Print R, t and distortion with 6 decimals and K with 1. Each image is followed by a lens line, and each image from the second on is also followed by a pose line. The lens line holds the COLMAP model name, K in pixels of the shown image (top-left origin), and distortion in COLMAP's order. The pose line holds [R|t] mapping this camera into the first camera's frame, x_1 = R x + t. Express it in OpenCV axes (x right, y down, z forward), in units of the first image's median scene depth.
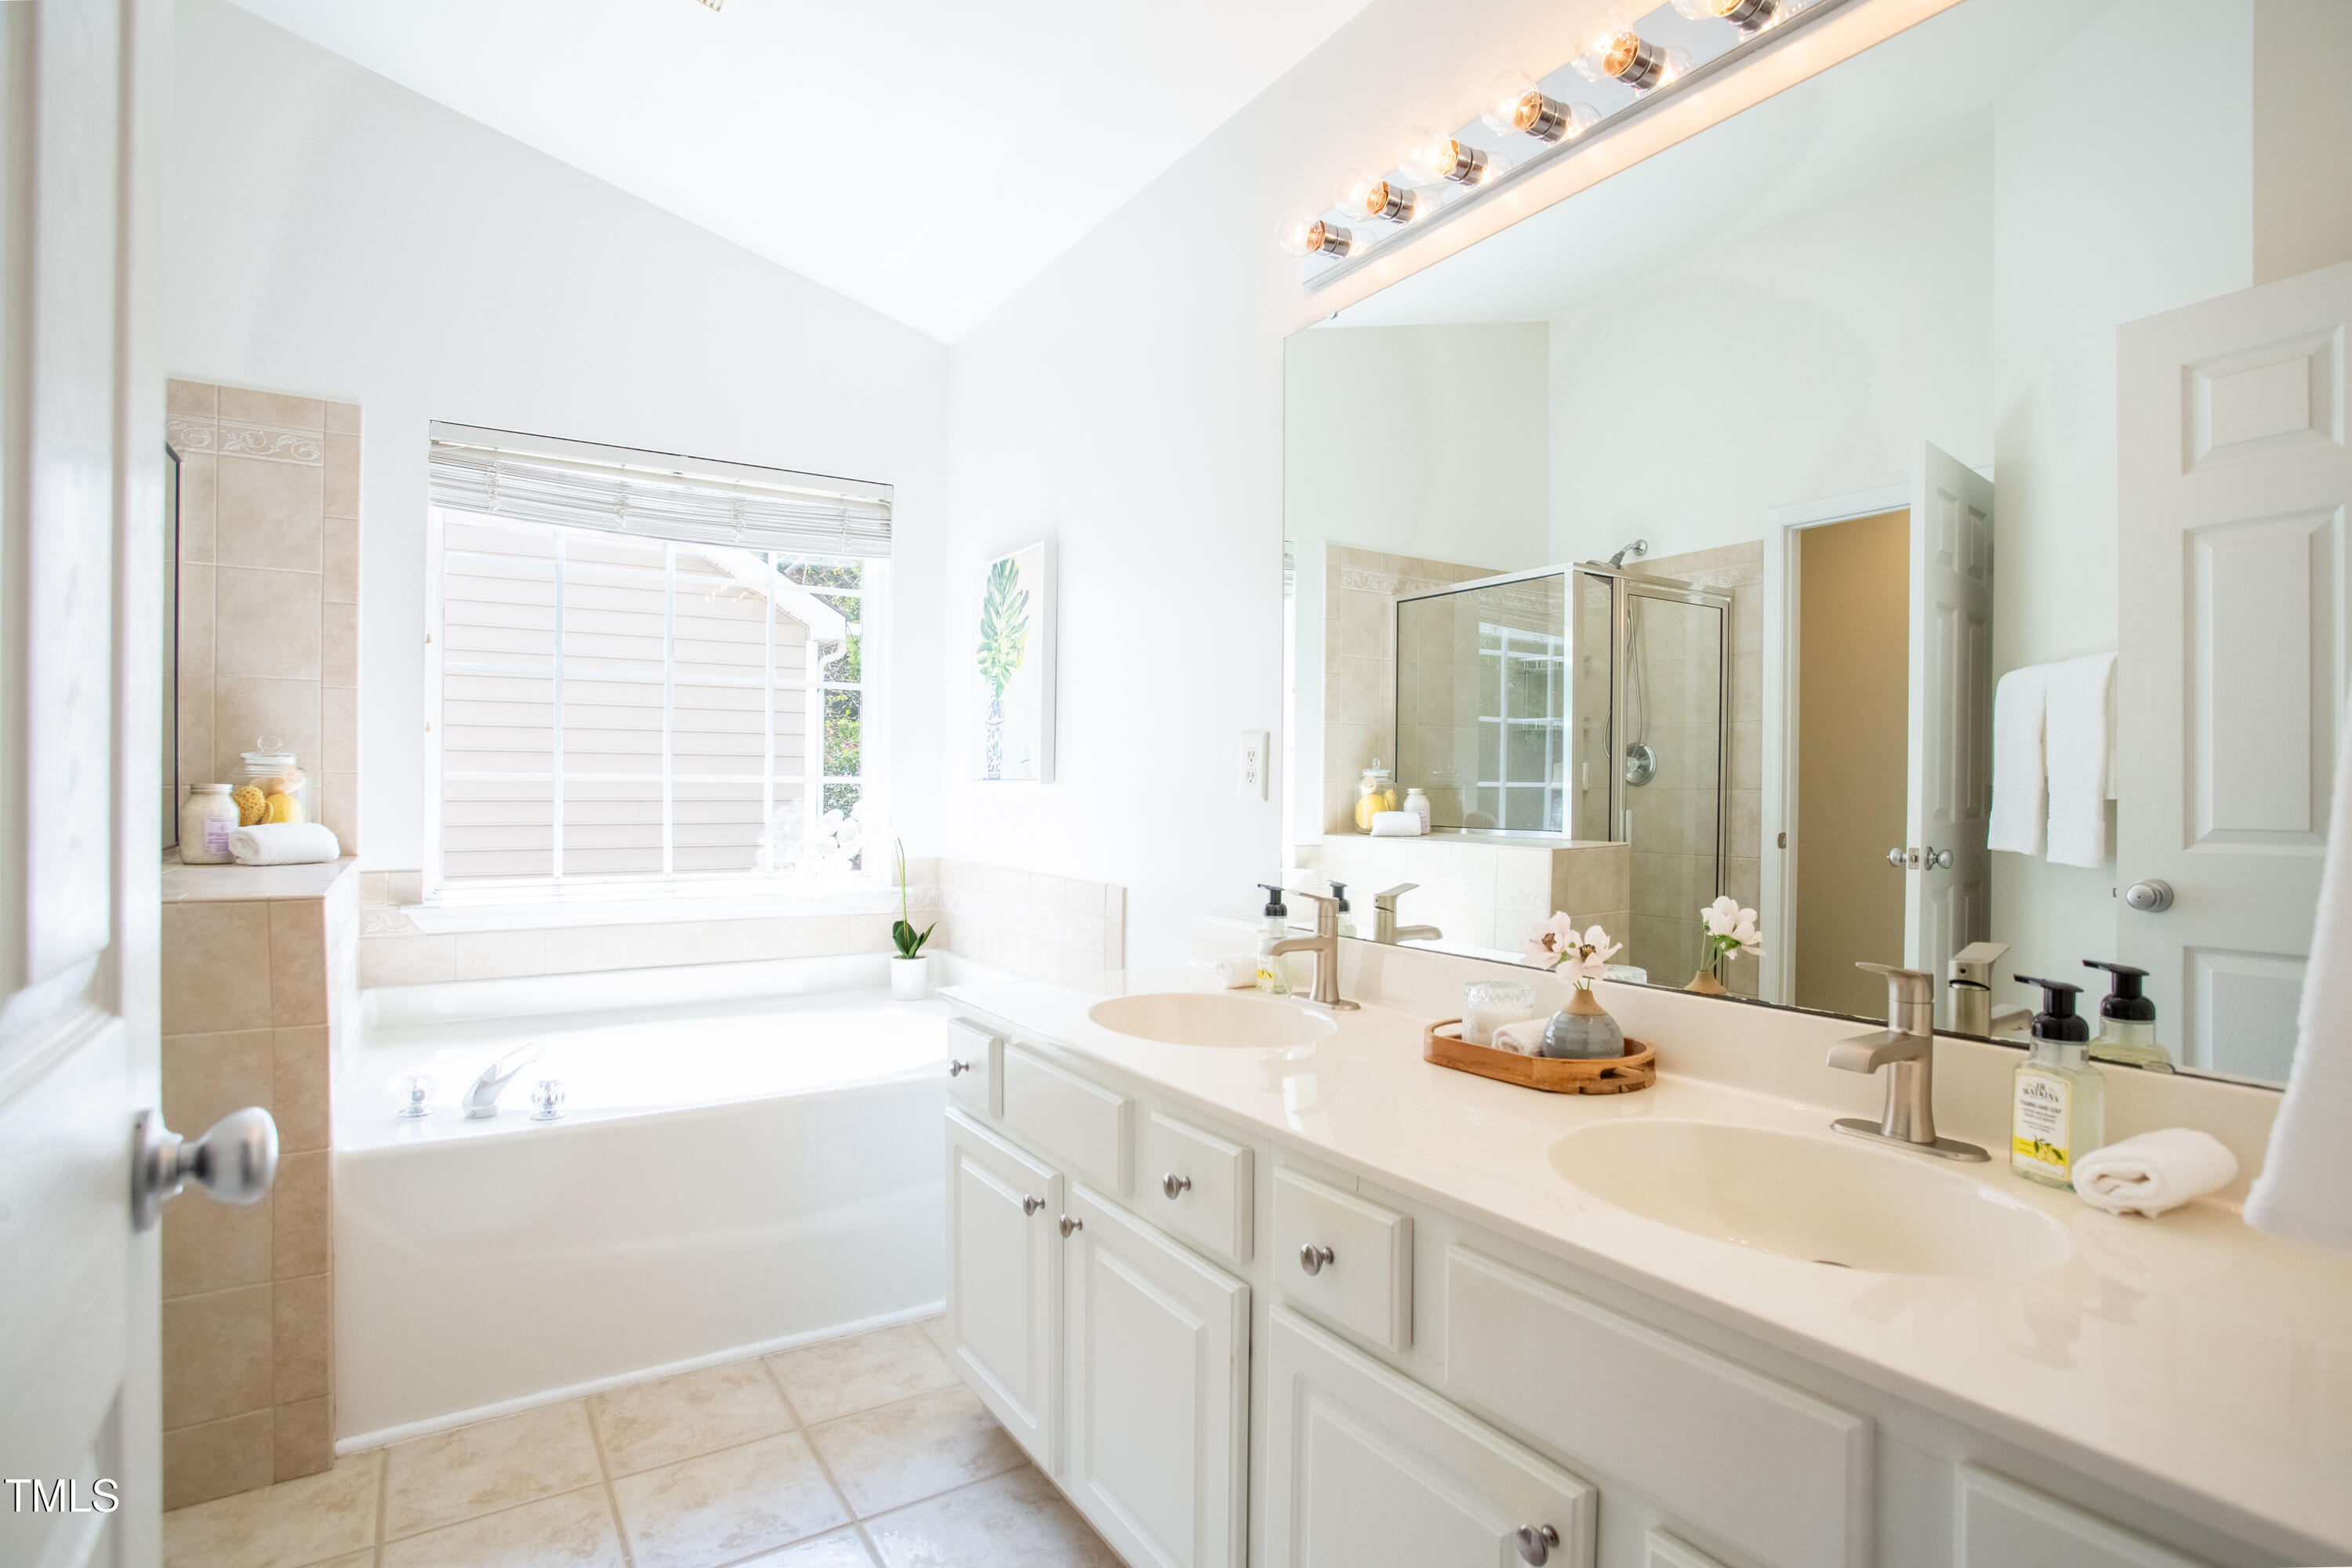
lens RADIAL K [[1196.4, 0, 1176.0], [0, 1196.4, 787.3], [0, 0, 1]] dist [-0.006339, 0.004644]
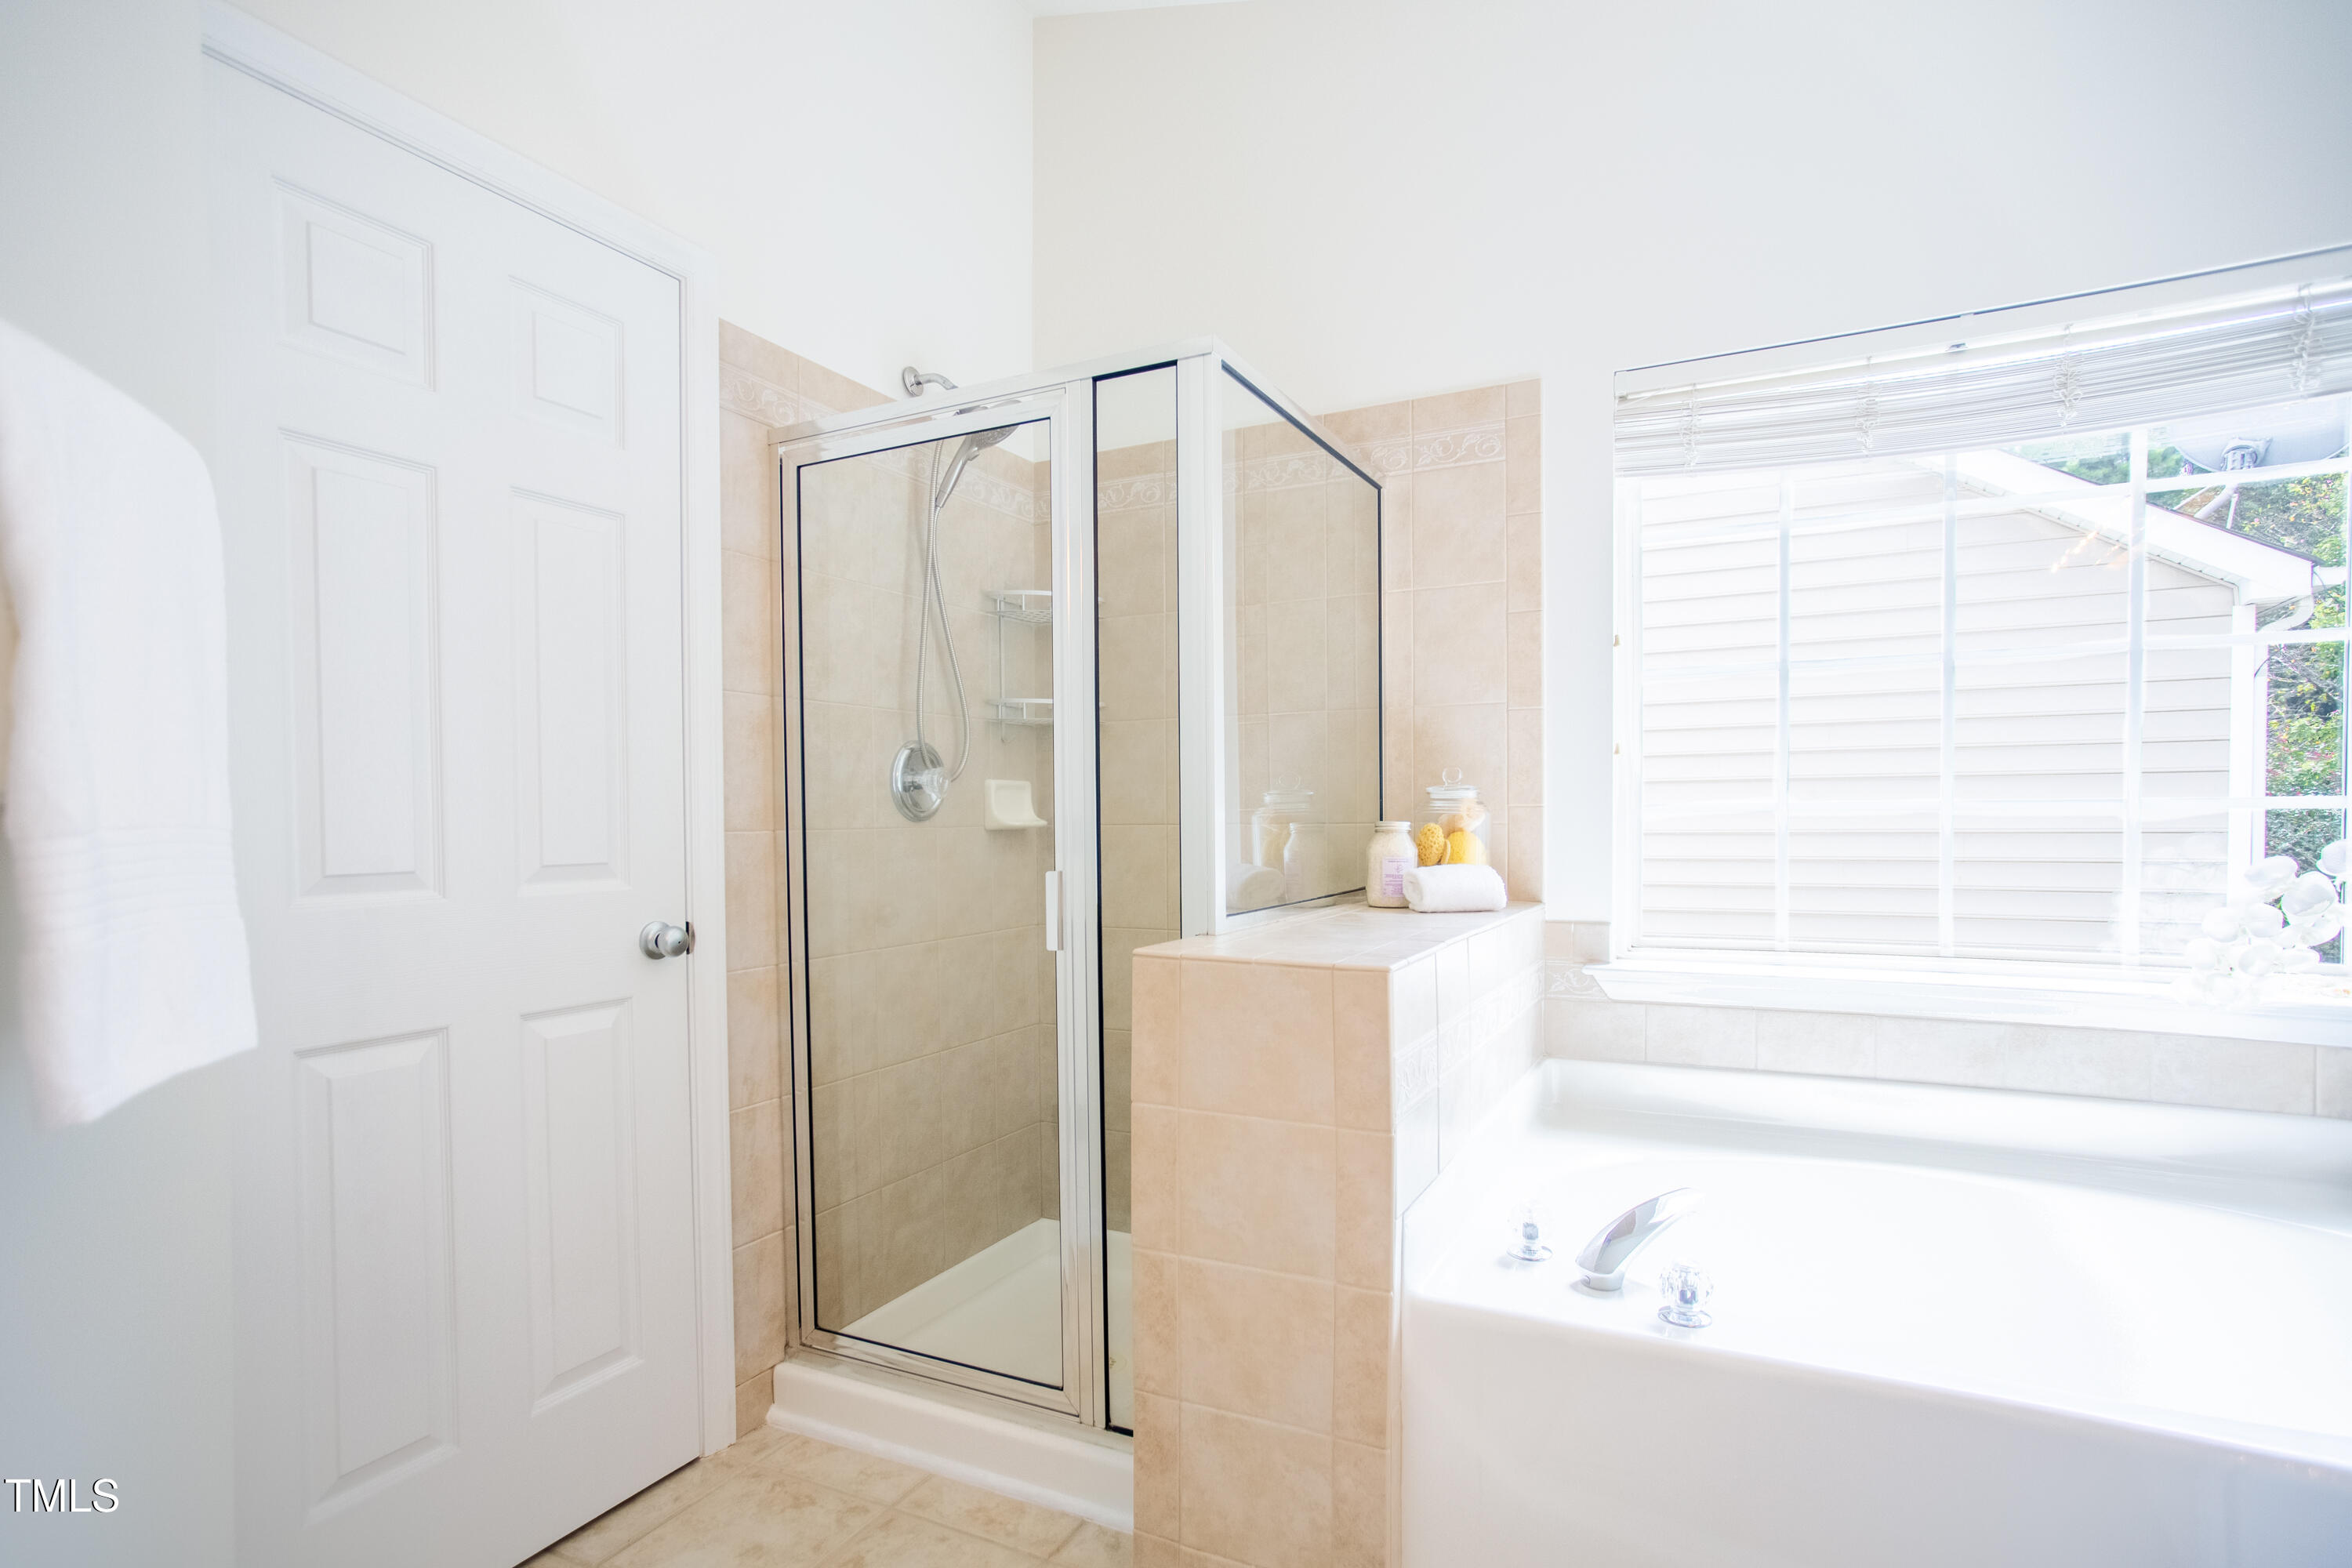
lens RADIAL K [[1196.4, 0, 1150.1], [0, 1196.4, 835.3], [0, 0, 1]] dist [-0.006339, 0.004644]
pose [[0.497647, 0.010152, -0.867320, -0.080197], [0.007831, 0.999838, 0.016196, -0.007967], [0.867344, -0.014852, 0.497487, 0.342358]]
